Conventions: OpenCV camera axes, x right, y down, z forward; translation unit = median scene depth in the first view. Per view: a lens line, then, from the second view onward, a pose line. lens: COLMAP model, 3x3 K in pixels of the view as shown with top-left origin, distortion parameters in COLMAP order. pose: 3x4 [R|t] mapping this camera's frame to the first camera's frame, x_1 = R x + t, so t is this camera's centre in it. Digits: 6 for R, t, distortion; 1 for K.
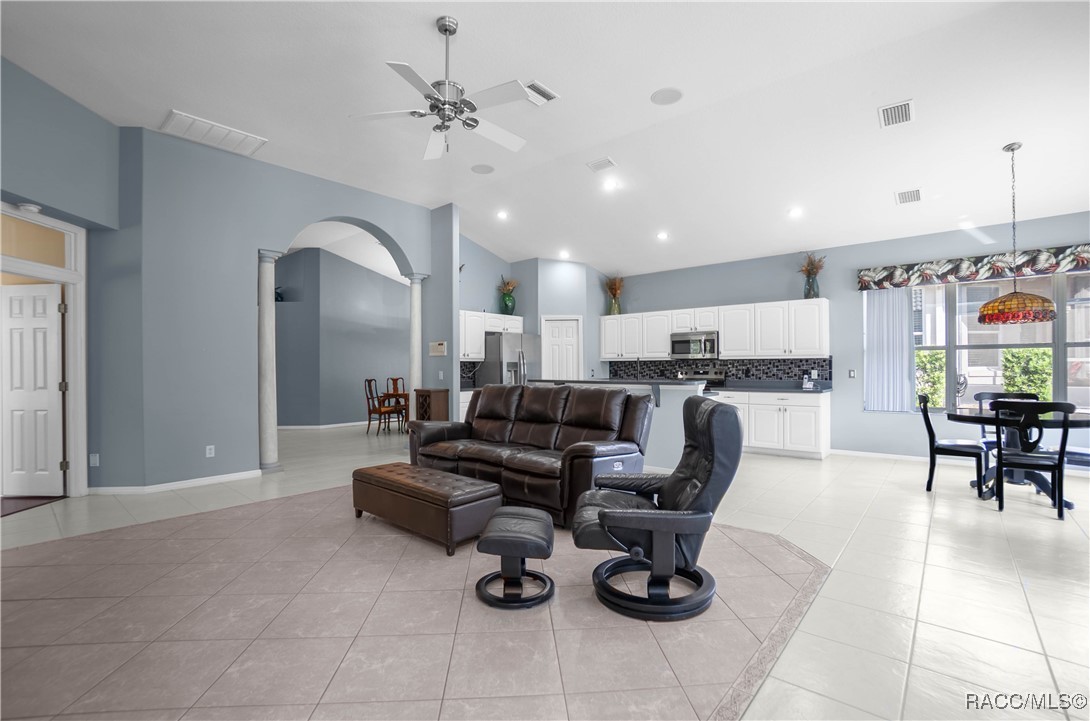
lens RADIAL K [[512.8, 0, 522.3], [0, 512.8, 366.4], [0, 0, 1]] dist [-0.022741, 0.000930]
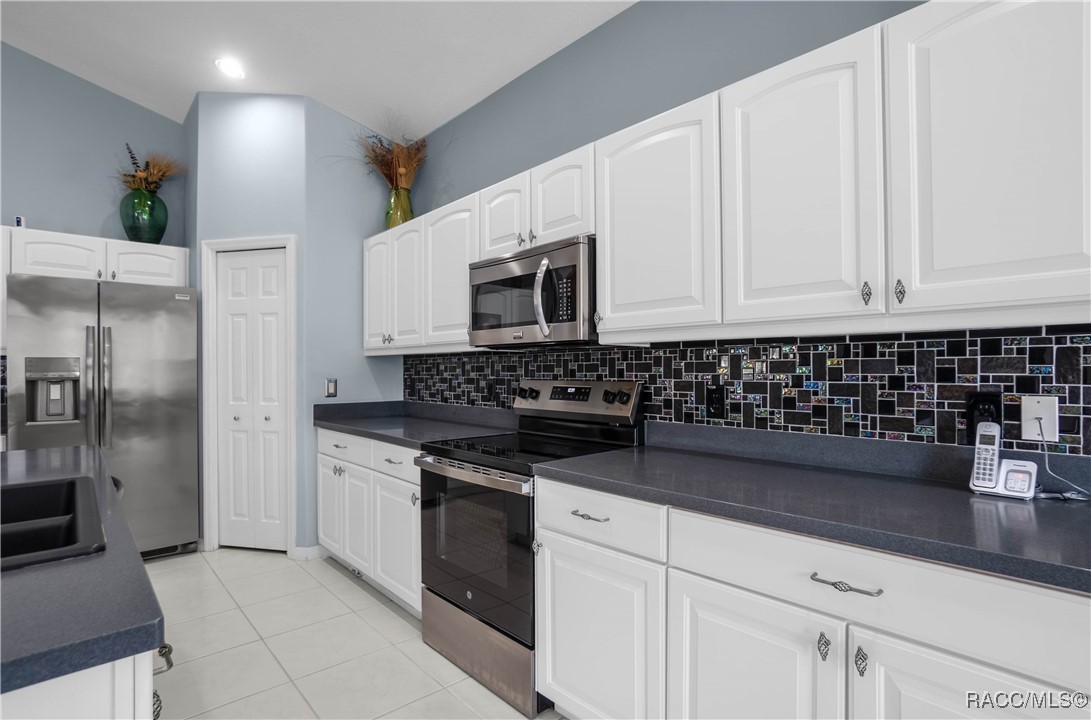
lens RADIAL K [[527.3, 0, 537.8], [0, 527.3, 371.6], [0, 0, 1]] dist [-0.018461, -0.000016]
pose [[0.992122, 0.002046, -0.125259, 0.420422], [-0.001507, 0.999989, 0.004400, -0.001556], [0.125266, -0.004177, 0.992114, 0.796275]]
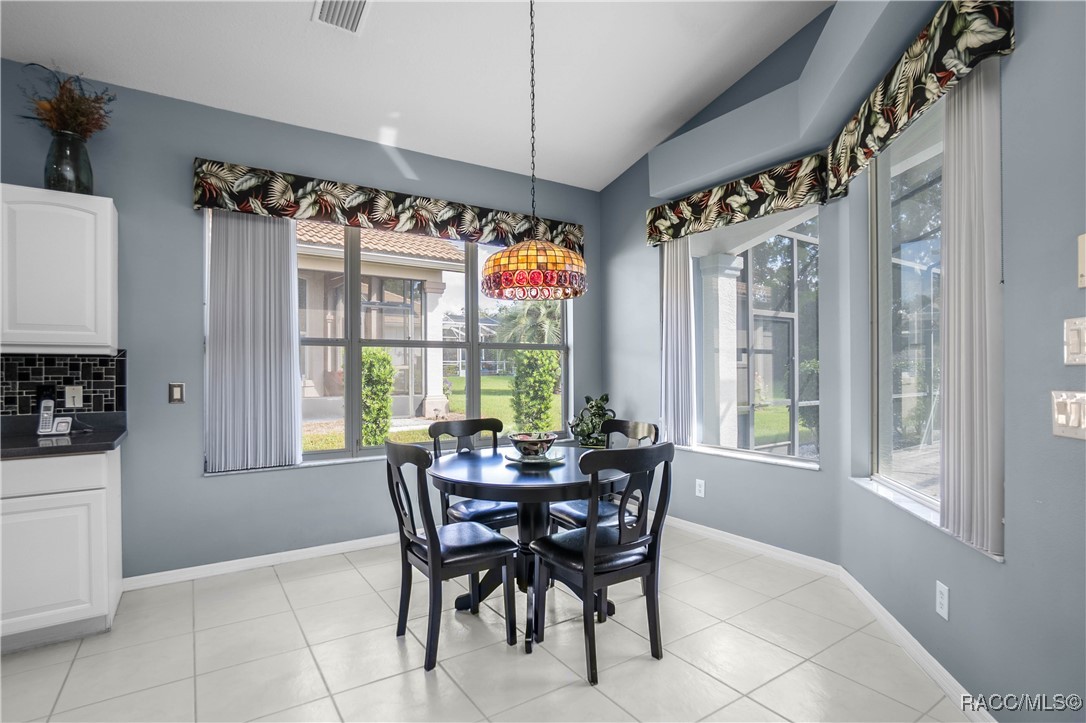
lens RADIAL K [[541.0, 0, 543.0], [0, 541.0, 361.5], [0, 0, 1]] dist [-0.001021, 0.001016]
pose [[0.261518, 0.021615, 0.964957, 0.273827], [0.003256, 0.999724, -0.023276, -0.000167], [-0.965193, 0.009229, 0.261375, 0.554405]]
